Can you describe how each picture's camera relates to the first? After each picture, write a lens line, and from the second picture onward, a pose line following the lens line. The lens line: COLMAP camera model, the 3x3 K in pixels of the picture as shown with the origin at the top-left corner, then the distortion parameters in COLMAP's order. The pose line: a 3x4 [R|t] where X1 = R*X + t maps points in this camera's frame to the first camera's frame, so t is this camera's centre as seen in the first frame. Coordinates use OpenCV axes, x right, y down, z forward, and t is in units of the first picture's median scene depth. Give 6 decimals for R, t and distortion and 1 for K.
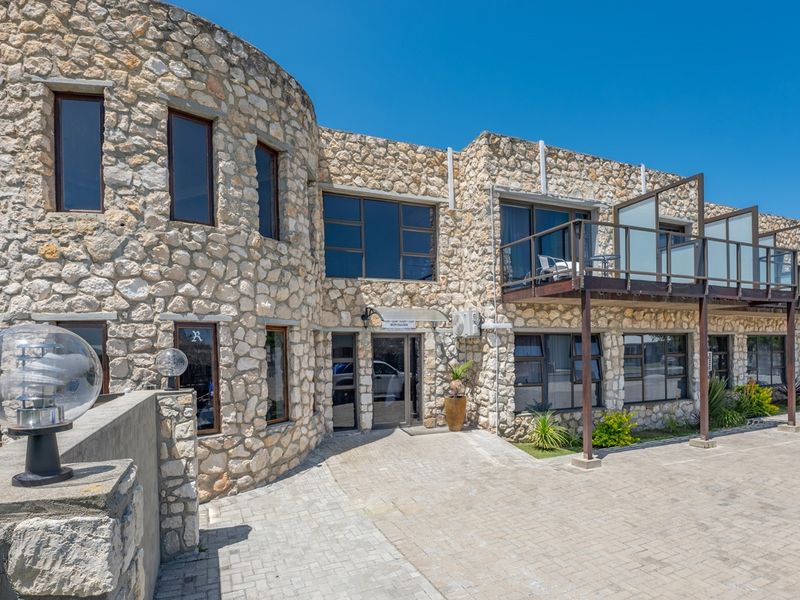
lens RADIAL K [[434.0, 0, 410.8], [0, 434.0, 356.5], [0, 0, 1]] dist [-0.025026, -0.000577]
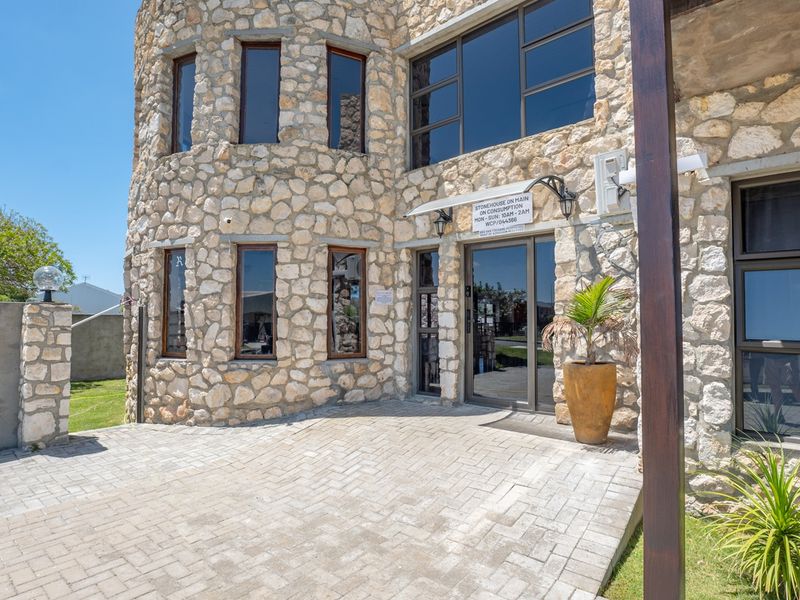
lens RADIAL K [[439.1, 0, 388.3], [0, 439.1, 303.2], [0, 0, 1]] dist [-0.024391, 0.000106]
pose [[0.427004, -0.020281, -0.904022, 0.428026], [-0.012430, 0.999522, -0.028294, 0.049736], [0.904164, 0.023319, 0.426548, 0.651968]]
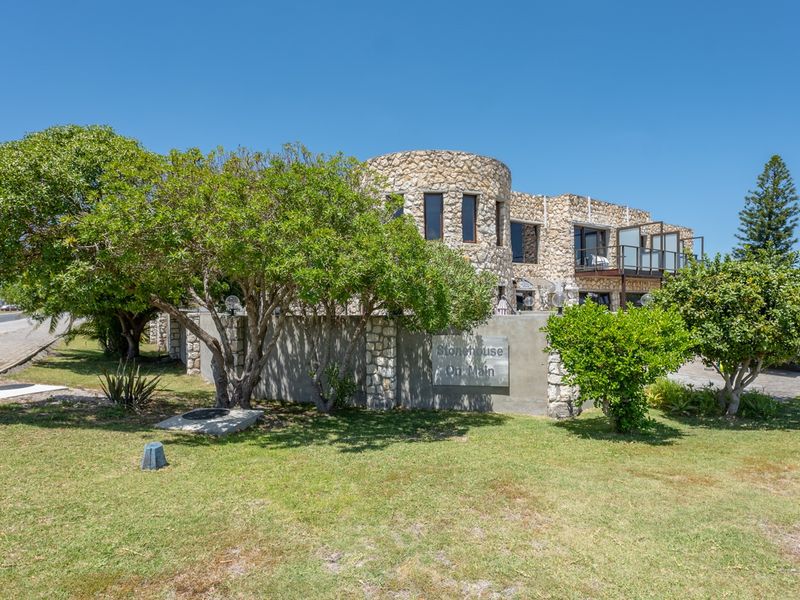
lens RADIAL K [[441.2, 0, 400.0], [0, 441.2, 300.0], [0, 0, 1]] dist [-0.029427, -0.000453]
pose [[0.982900, 0.018852, 0.183171, -0.990793], [-0.015777, 0.999709, -0.018228, 0.036310], [-0.183461, 0.015027, 0.982912, -0.899140]]
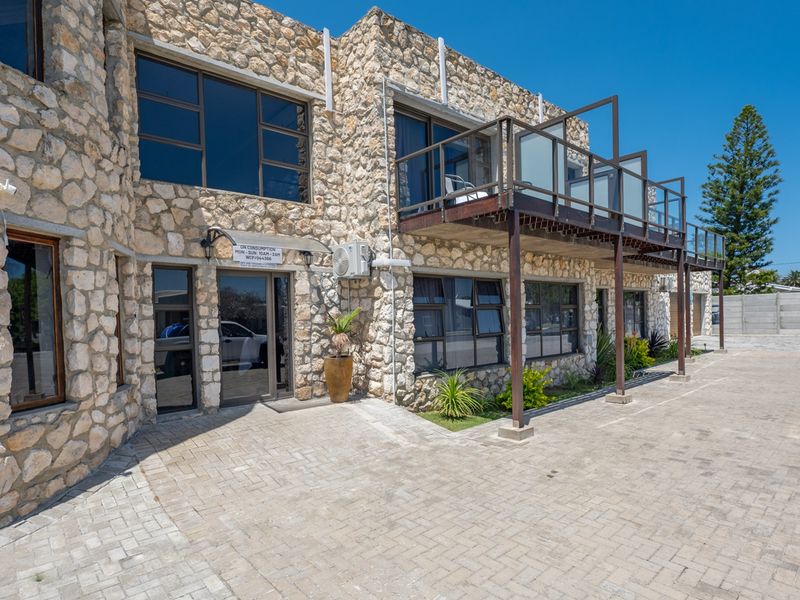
lens RADIAL K [[444.4, 0, 405.1], [0, 444.4, 328.6], [0, 0, 1]] dist [-0.025179, -0.001126]
pose [[0.952955, -0.014229, 0.302778, -0.020393], [0.011556, 0.999877, 0.010618, 0.038646], [-0.302892, -0.006619, 0.953002, 0.240657]]
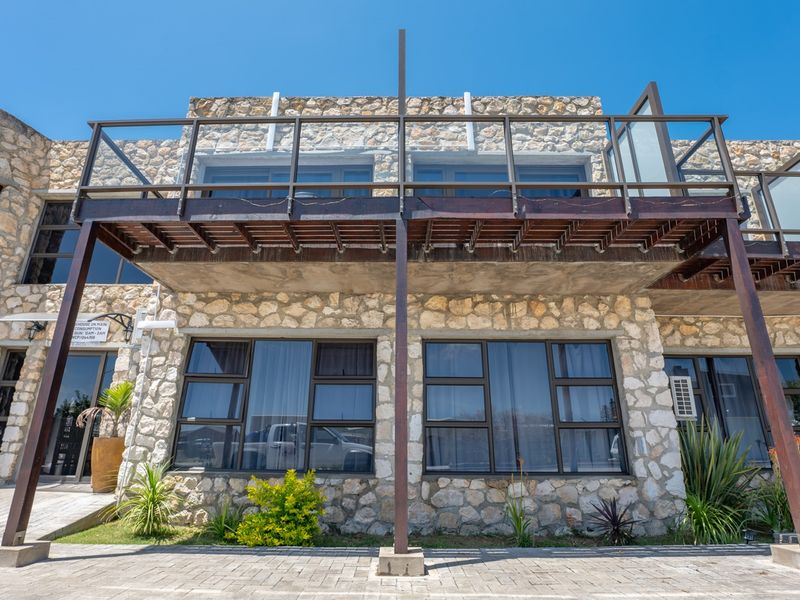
lens RADIAL K [[439.1, 0, 388.3], [0, 439.1, 303.2], [0, 0, 1]] dist [-0.024391, 0.000106]
pose [[0.913205, -0.105593, -0.393582, 0.795932], [-0.028604, 0.946852, -0.320395, 0.102493], [0.406496, 0.303844, 0.861649, 0.556372]]
